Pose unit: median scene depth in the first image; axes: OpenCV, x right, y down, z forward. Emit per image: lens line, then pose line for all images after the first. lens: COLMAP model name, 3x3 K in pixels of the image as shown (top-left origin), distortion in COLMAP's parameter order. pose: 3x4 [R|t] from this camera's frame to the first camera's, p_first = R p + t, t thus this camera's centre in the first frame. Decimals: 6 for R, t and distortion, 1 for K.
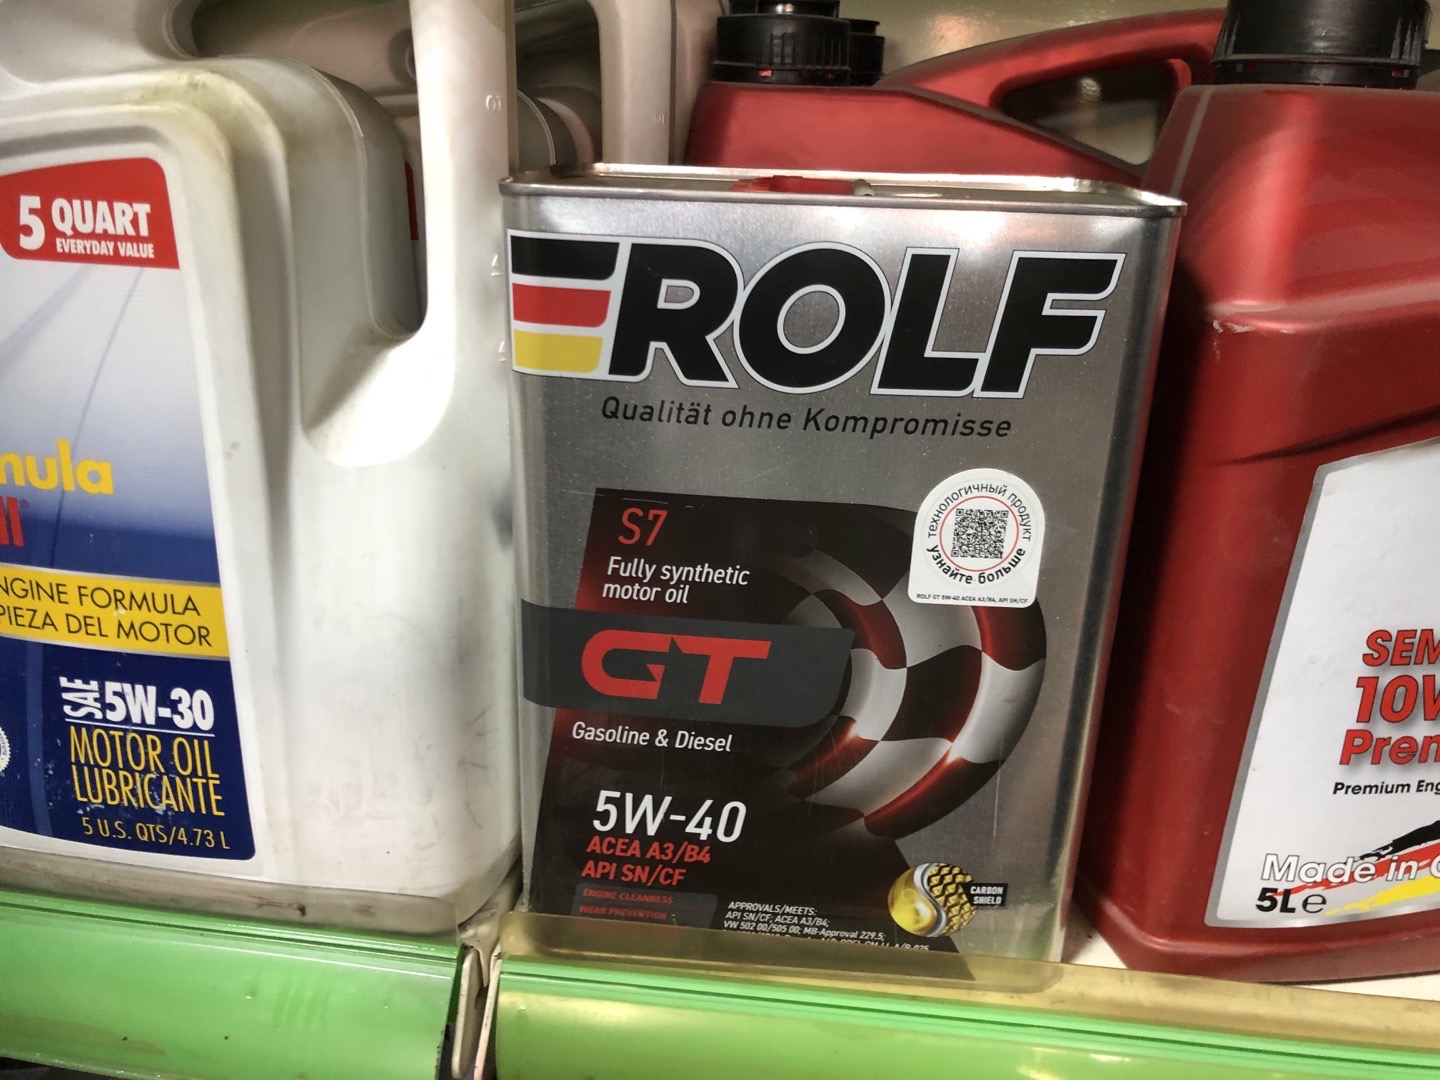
lens RADIAL K [[1193.0, 0, 718.4], [0, 1193.0, 535.2], [0, 0, 1]] dist [0.052283, -0.051216]
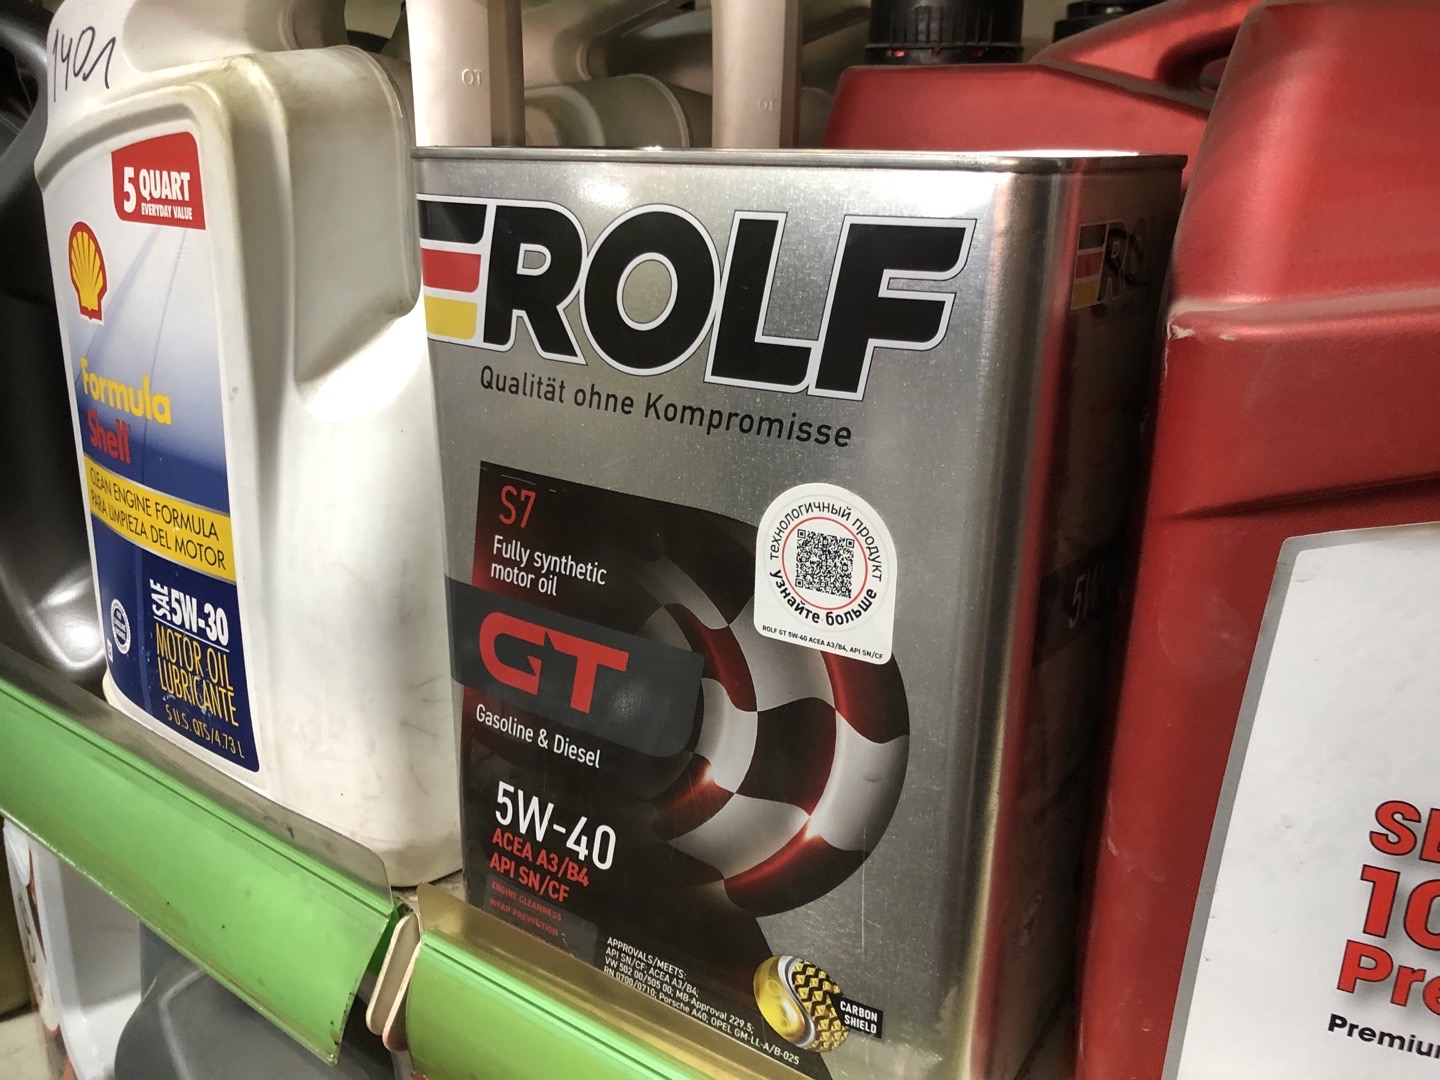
lens RADIAL K [[1193.0, 0, 714.4], [0, 1193.0, 542.9], [0, 0, 1]] dist [0.052283, -0.051216]
pose [[0.872521, 0.137051, -0.468961, 0.514343], [-0.155903, 0.987771, -0.001395, -0.002153], [0.463035, 0.074330, 0.883218, 0.227213]]
